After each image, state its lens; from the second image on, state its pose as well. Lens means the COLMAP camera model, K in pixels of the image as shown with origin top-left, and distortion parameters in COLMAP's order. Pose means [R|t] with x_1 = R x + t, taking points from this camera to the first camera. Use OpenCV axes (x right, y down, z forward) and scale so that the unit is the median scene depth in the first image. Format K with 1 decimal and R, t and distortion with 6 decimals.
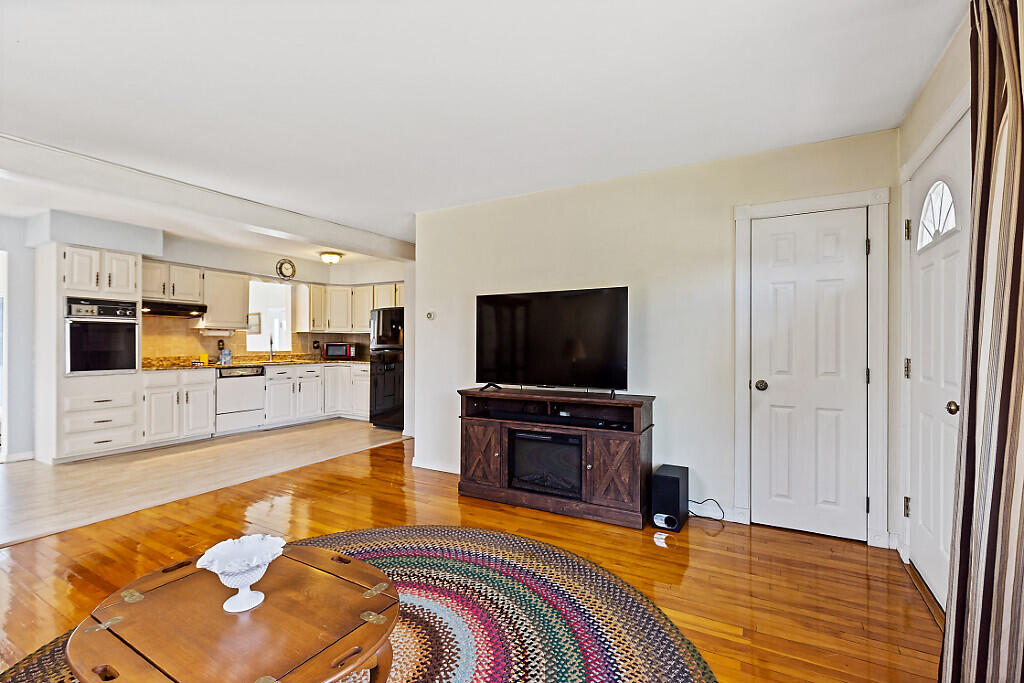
lens RADIAL K [[467.4, 0, 516.2], [0, 467.4, 341.3], [0, 0, 1]] dist [-0.008790, -0.000037]
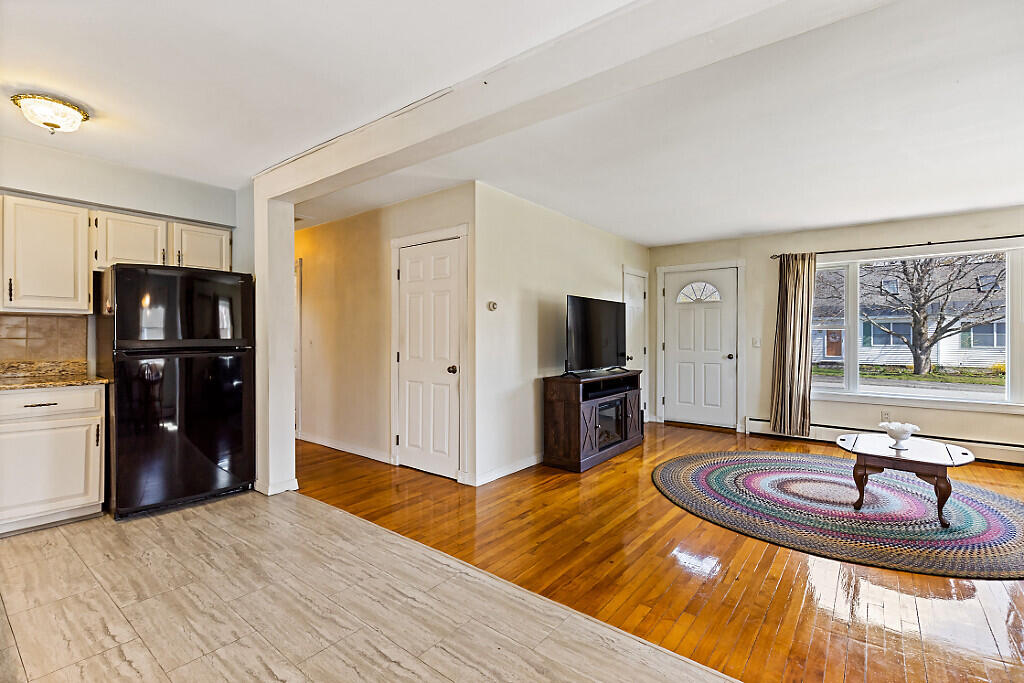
lens RADIAL K [[467.4, 0, 513.9], [0, 467.4, 343.1], [0, 0, 1]] dist [-0.008790, -0.000037]
pose [[0.148704, -0.017392, 0.988729, -0.944681], [-0.006199, 0.999809, 0.018519, -0.000636], [-0.988862, -0.008883, 0.148568, 0.760278]]
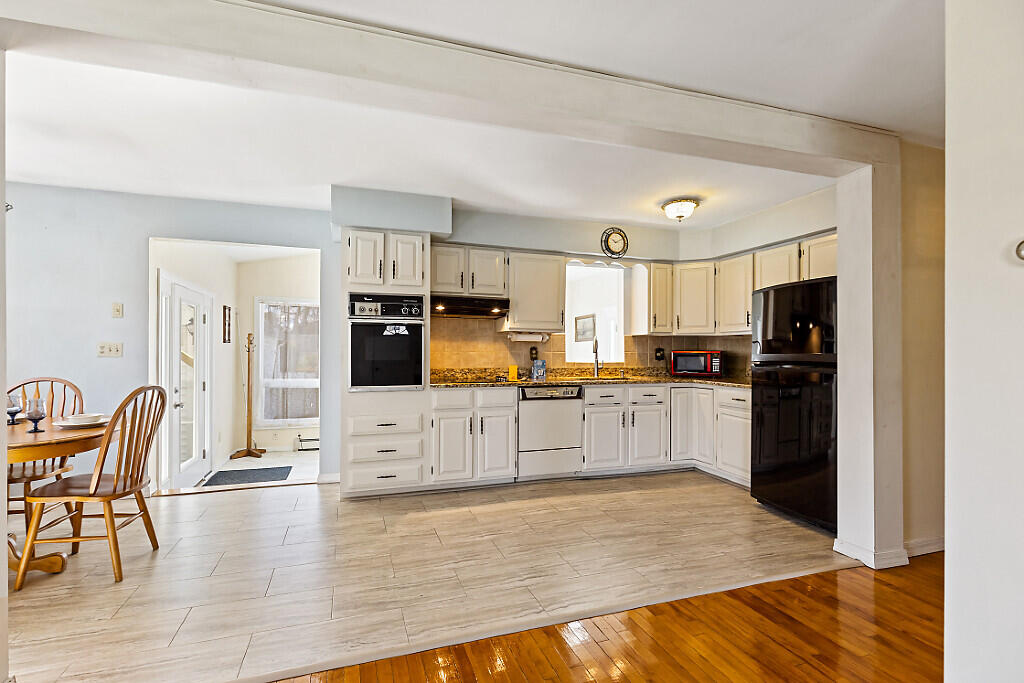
lens RADIAL K [[467.4, 0, 493.5], [0, 467.4, 348.7], [0, 0, 1]] dist [-0.008790, -0.000037]
pose [[0.723173, -0.002697, -0.690662, -0.210258], [0.000153, 0.999993, -0.003745, 0.003999], [0.690667, 0.002603, 0.723168, 0.536675]]
